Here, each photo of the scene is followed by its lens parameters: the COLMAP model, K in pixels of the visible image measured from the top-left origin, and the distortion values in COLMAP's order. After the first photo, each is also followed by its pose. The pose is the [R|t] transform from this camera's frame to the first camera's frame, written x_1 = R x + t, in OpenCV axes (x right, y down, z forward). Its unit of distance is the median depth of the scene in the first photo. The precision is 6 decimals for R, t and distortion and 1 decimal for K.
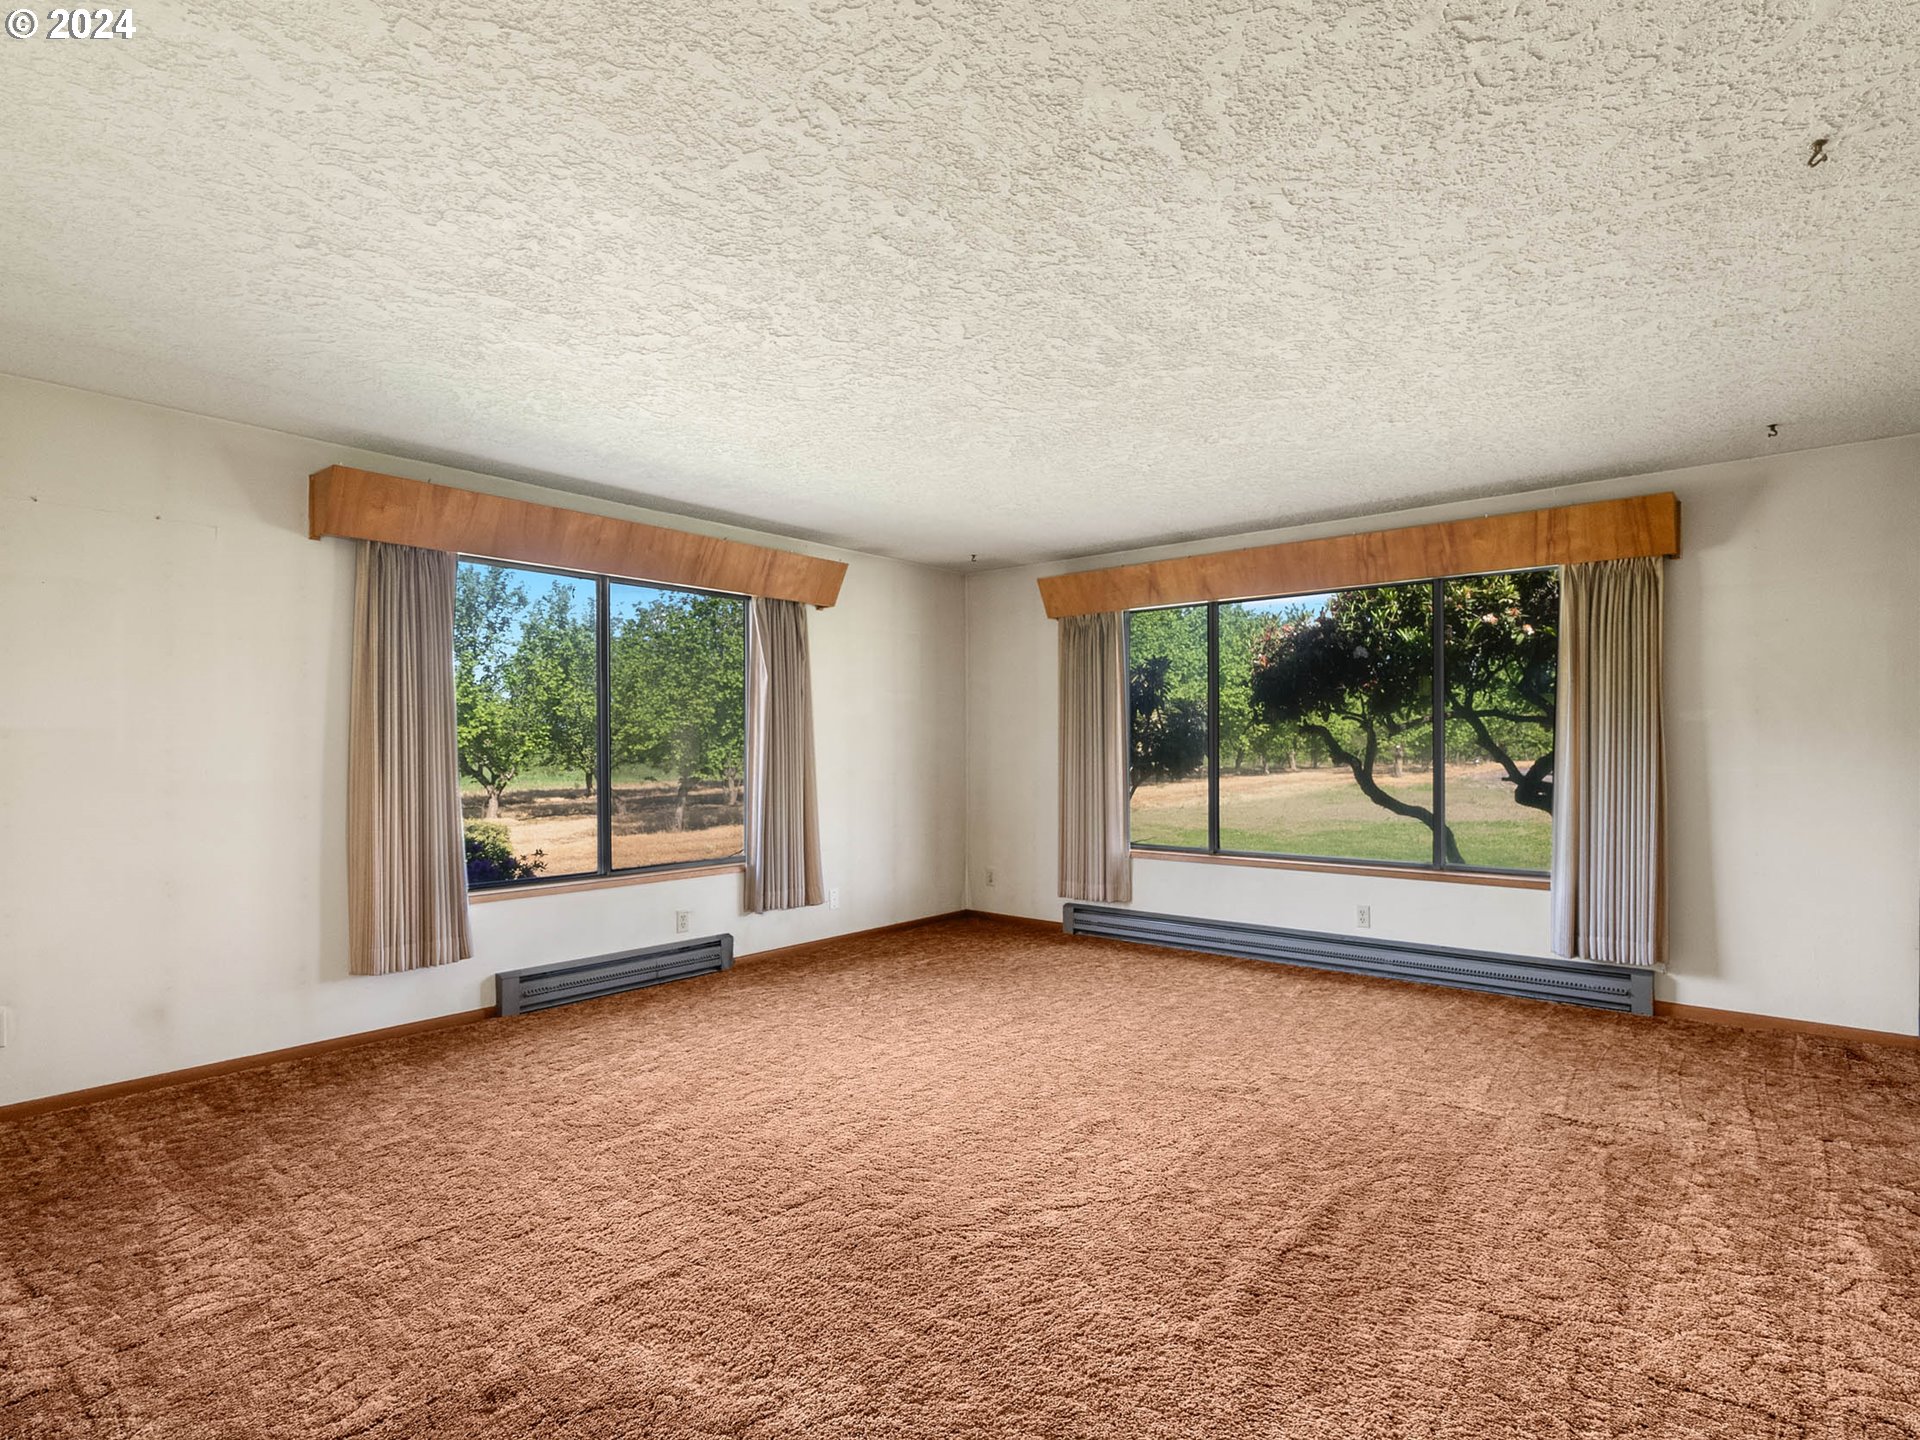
lens RADIAL K [[988.2, 0, 951.7], [0, 988.2, 741.5], [0, 0, 1]] dist [-0.006868, 0.001902]
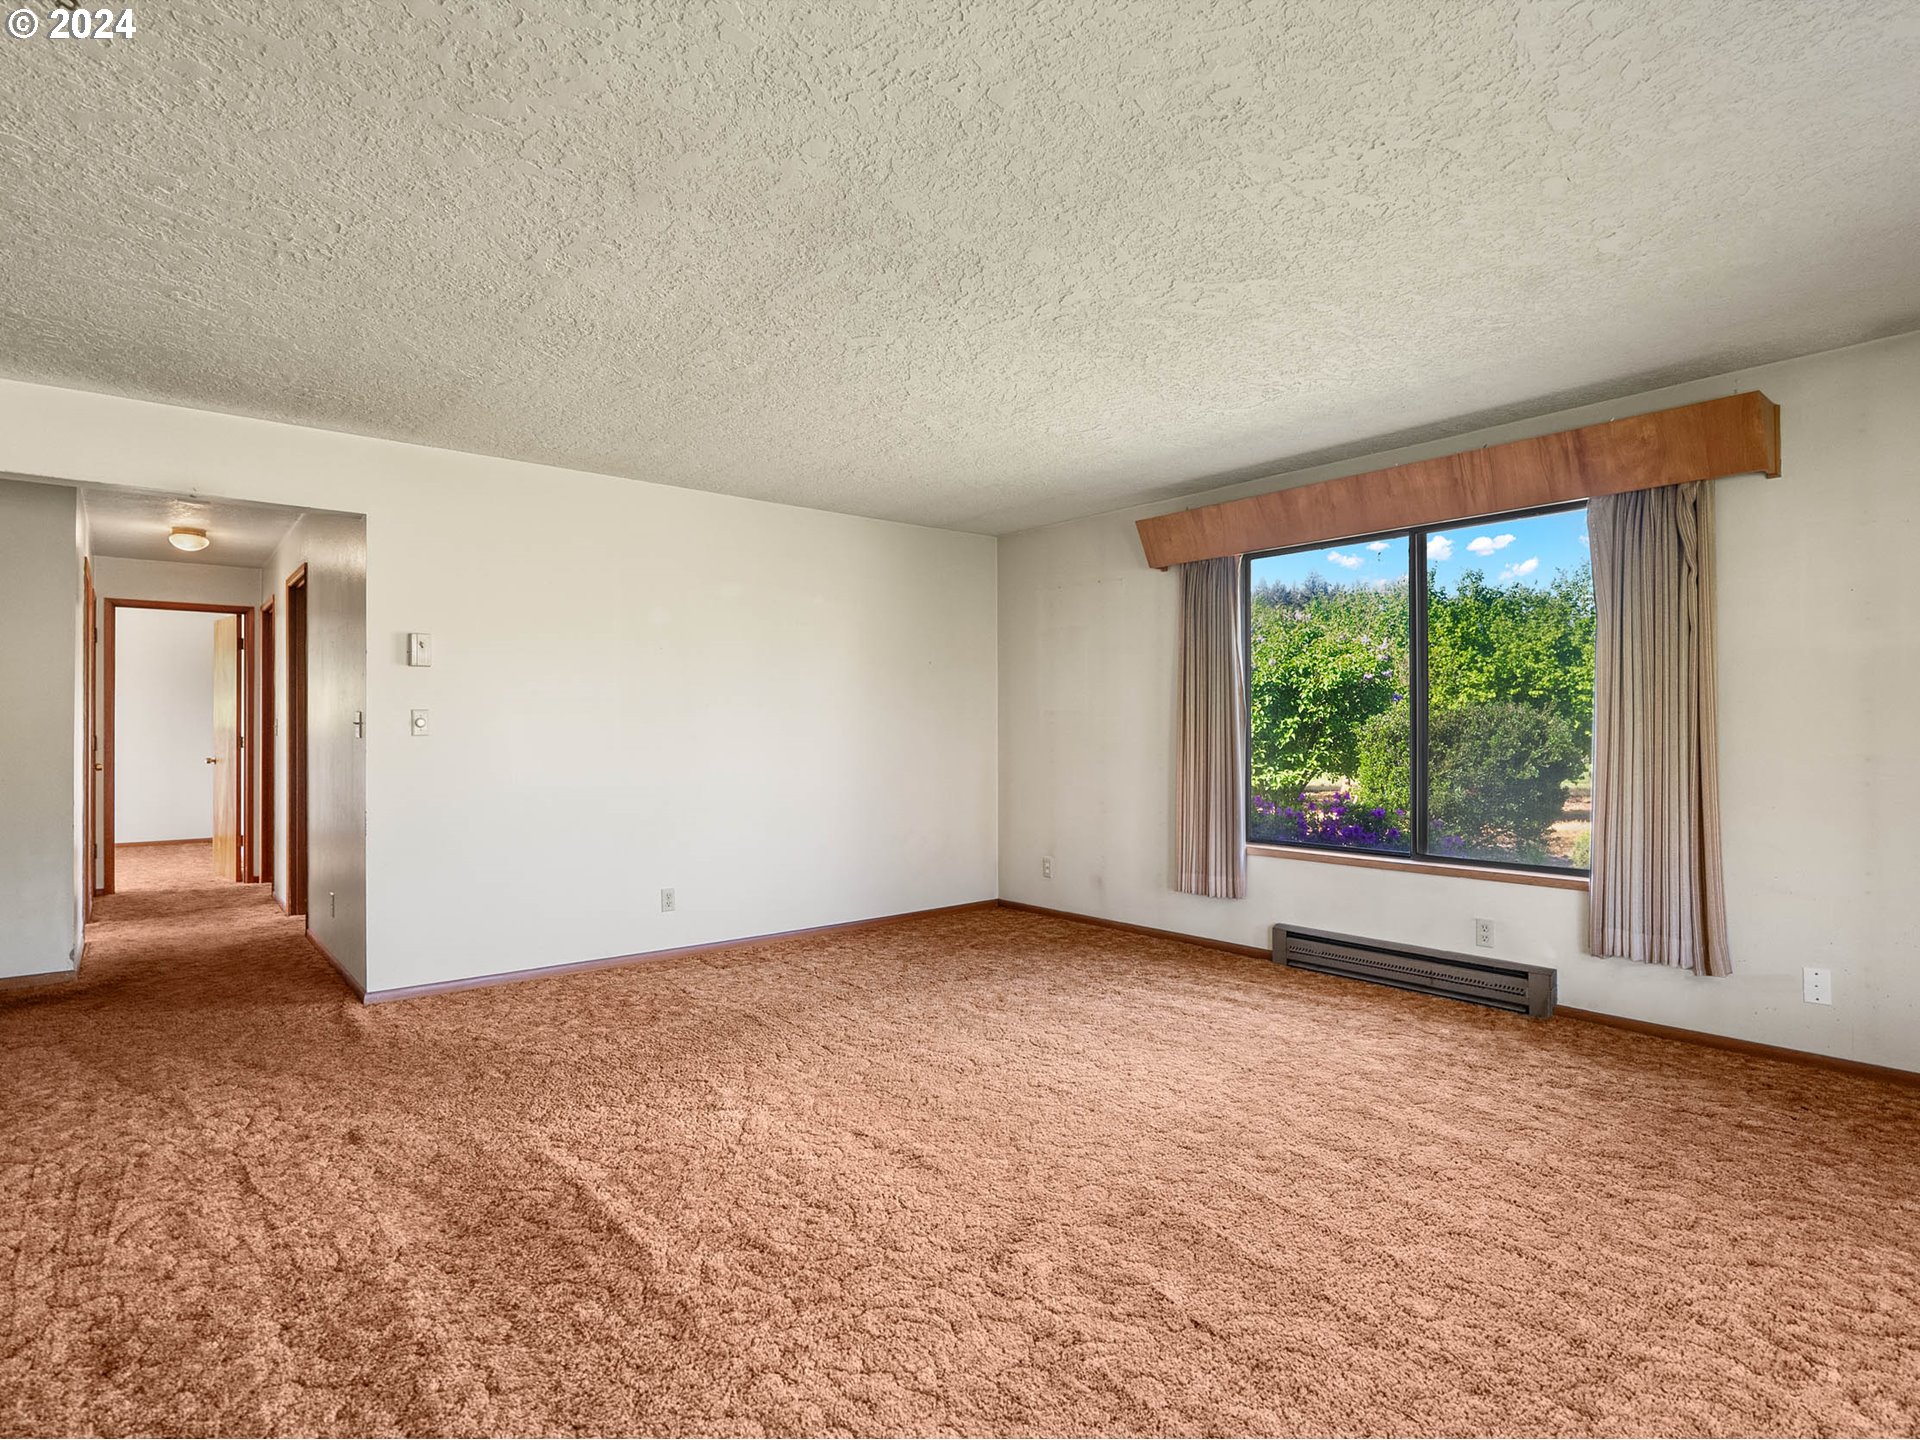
lens RADIAL K [[1002.6, 0, 963.9], [0, 1002.6, 729.5], [0, 0, 1]] dist [-0.007588, 0.001515]
pose [[-0.176195, 0.006587, -0.984333, 0.731248], [0.012794, 0.999908, 0.004402, 0.008218], [0.984272, -0.011818, -0.176263, 0.878412]]
